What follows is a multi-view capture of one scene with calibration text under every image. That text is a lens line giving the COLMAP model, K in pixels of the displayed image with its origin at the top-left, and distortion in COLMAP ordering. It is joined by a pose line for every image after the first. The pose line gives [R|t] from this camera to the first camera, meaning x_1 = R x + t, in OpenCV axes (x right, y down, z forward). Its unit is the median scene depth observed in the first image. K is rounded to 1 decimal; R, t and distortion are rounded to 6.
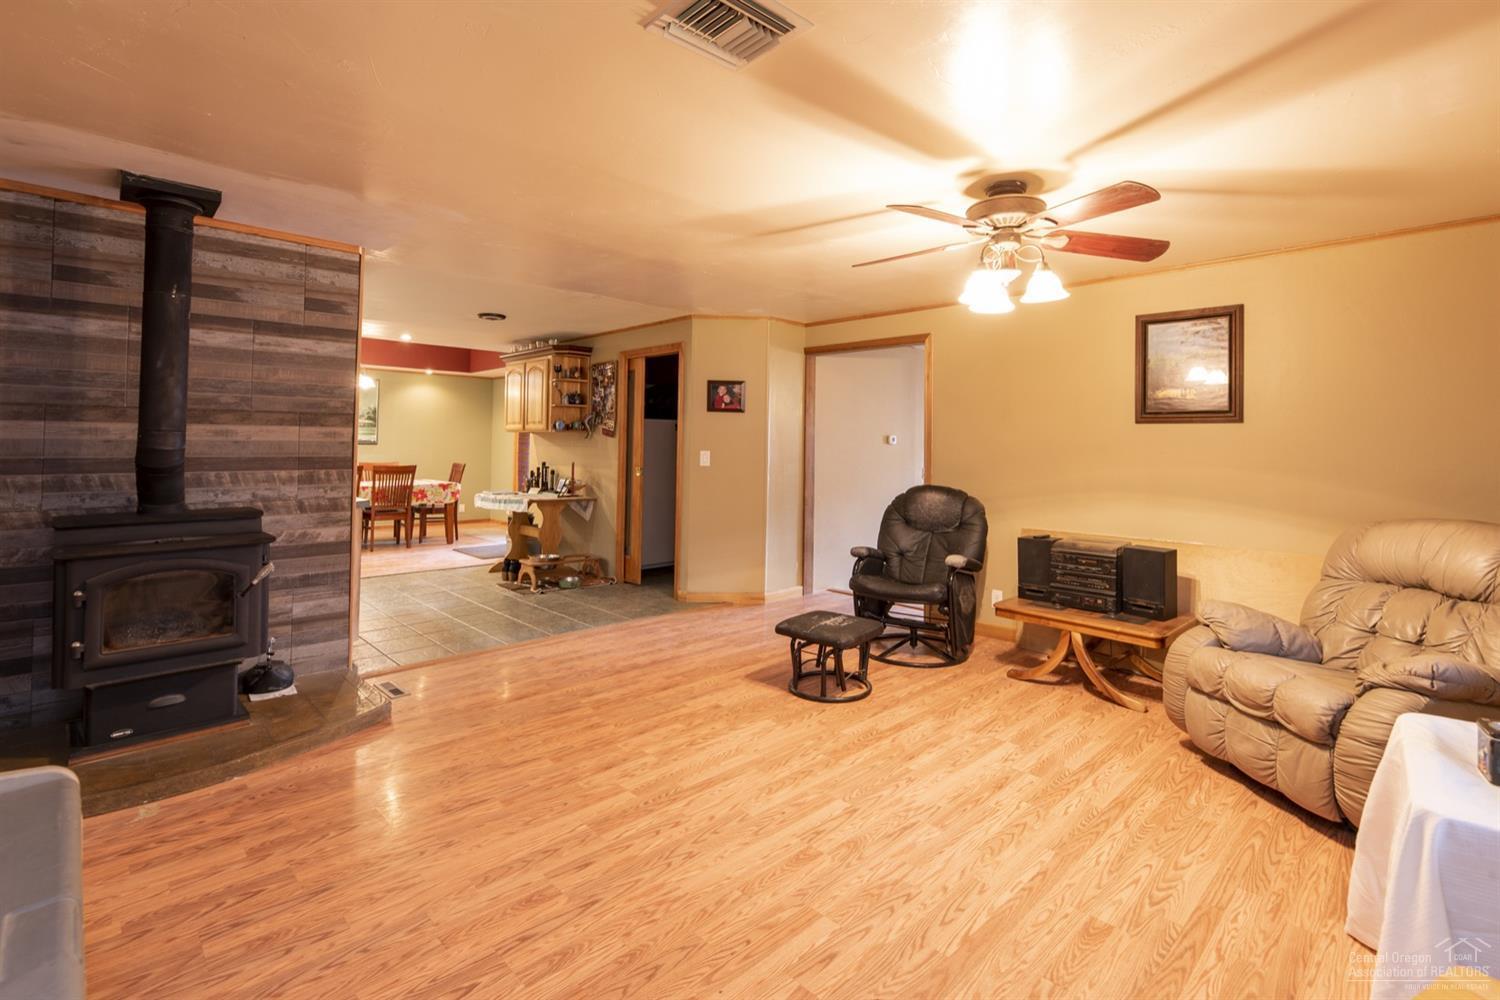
lens RADIAL K [[696.3, 0, 782.1], [0, 696.3, 426.0], [0, 0, 1]] dist [0.000615, -0.000139]
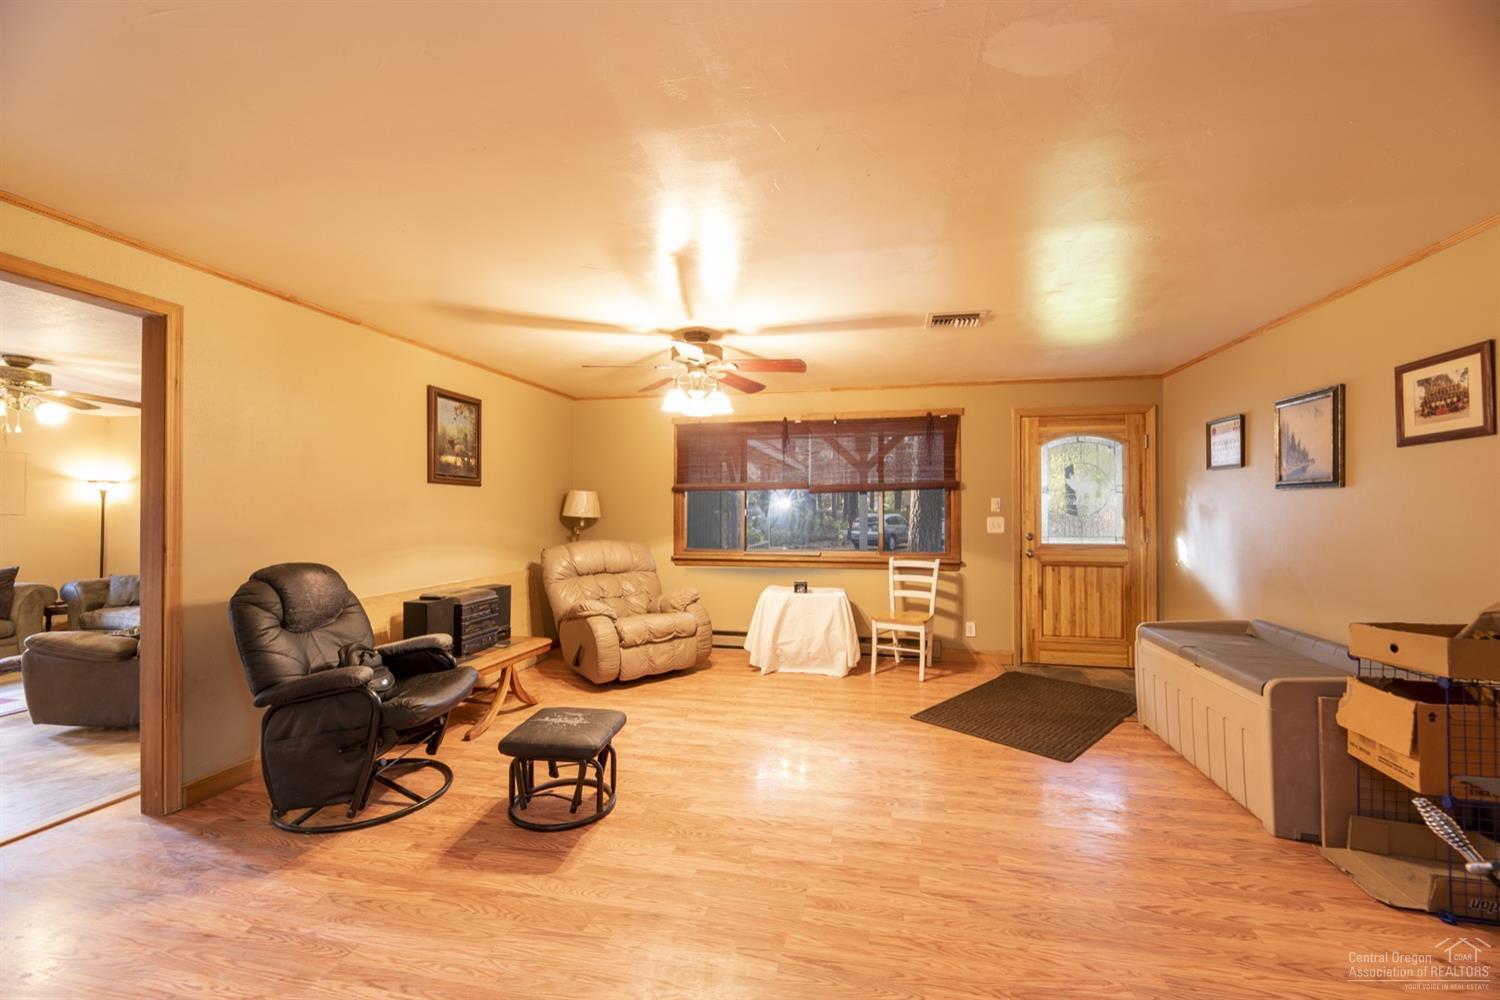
lens RADIAL K [[611.5, 0, 750.7], [0, 611.5, 497.2], [0, 0, 1]] dist [0.000370, 0.000125]
pose [[-0.538540, 0.002902, 0.842595, -0.851586], [-0.034940, 0.999057, -0.025772, 0.037819], [-0.841875, -0.043320, -0.537931, 1.596106]]
